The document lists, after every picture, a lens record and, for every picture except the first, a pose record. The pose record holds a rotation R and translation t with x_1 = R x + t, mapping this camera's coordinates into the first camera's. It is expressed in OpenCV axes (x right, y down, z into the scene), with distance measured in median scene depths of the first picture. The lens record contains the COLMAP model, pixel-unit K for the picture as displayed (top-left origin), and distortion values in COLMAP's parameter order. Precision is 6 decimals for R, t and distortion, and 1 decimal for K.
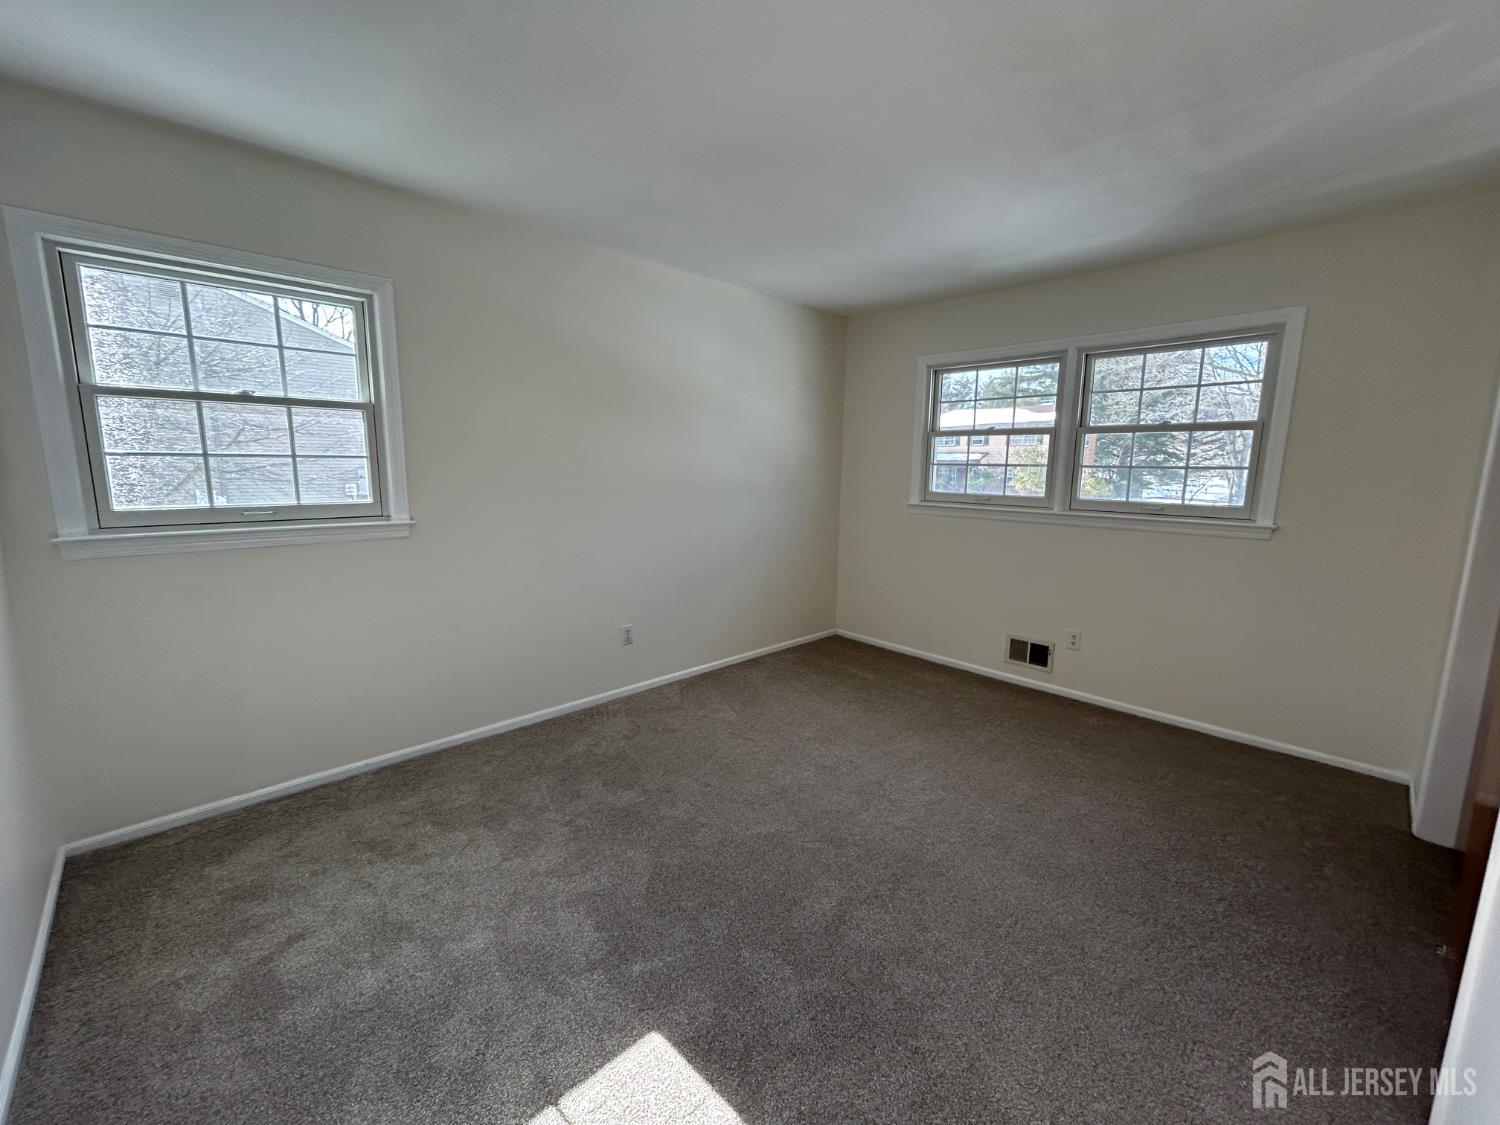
lens RADIAL K [[607.9, 0, 746.2], [0, 607.9, 564.8], [0, 0, 1]] dist [0.004659, 0.000287]
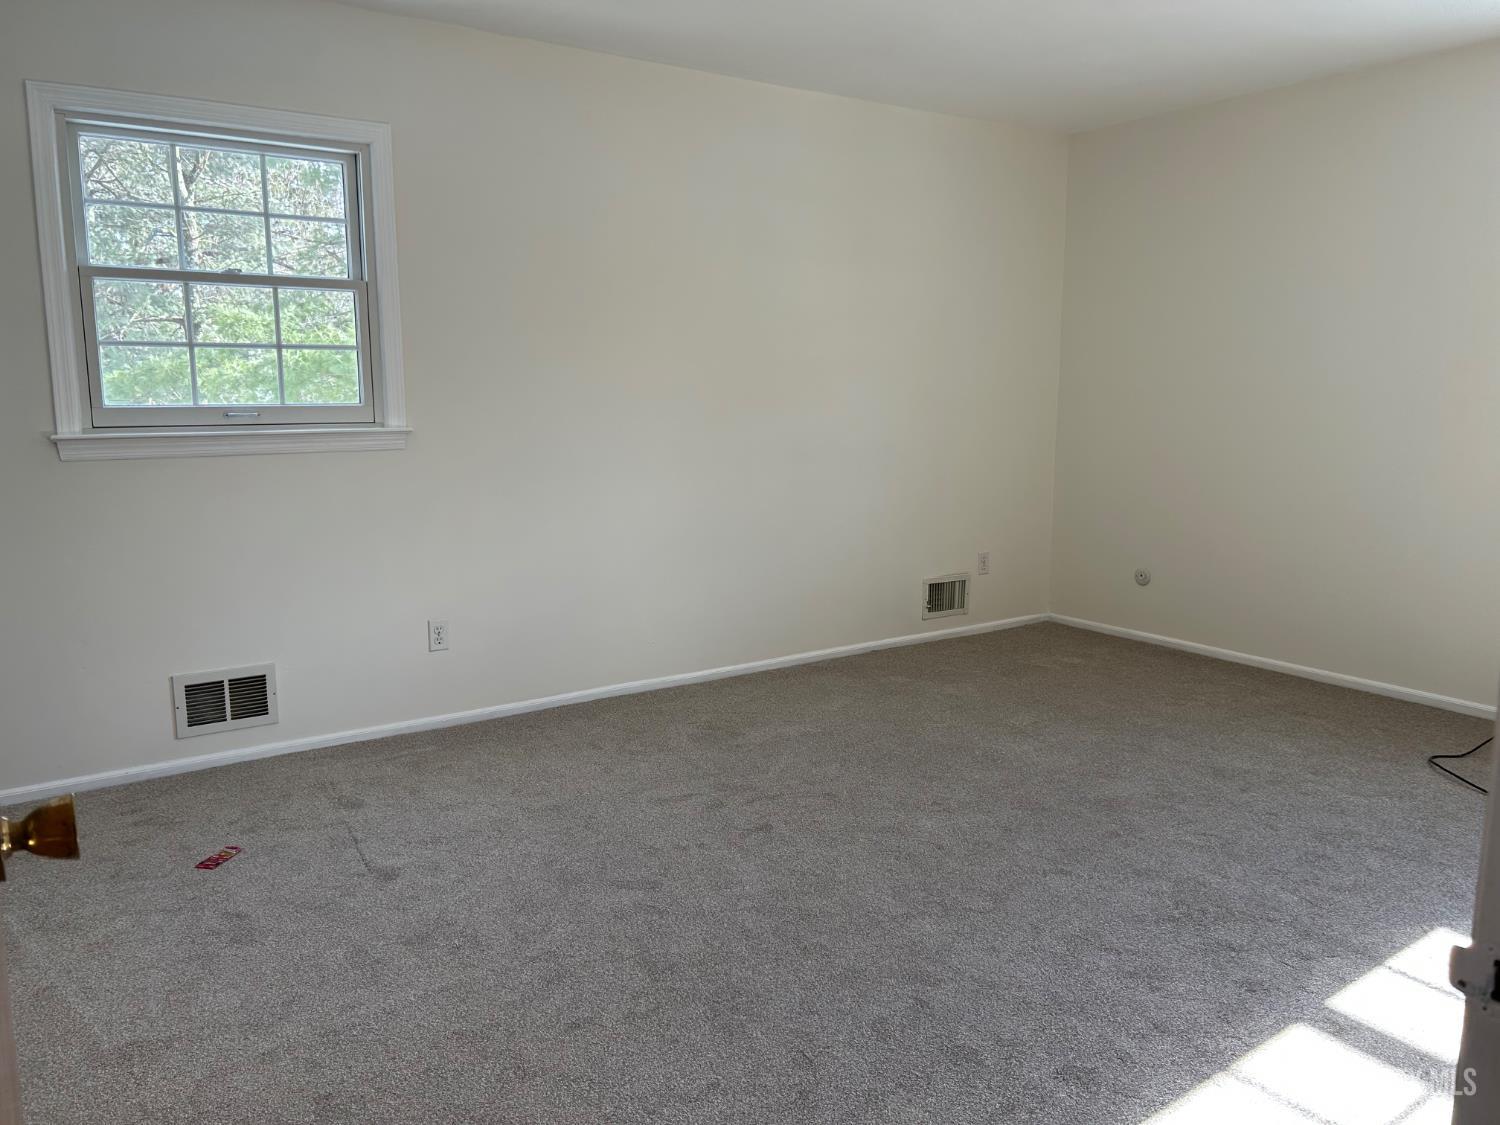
lens RADIAL K [[1126.2, 0, 754.5], [0, 1126.2, 558.4], [0, 0, 1]] dist [0.000612, -0.002800]
pose [[0.991693, 0.024725, -0.126231, 0.100278], [-0.025436, 0.999668, -0.004017, 0.101490], [0.126090, 0.007195, 0.991993, -0.442699]]
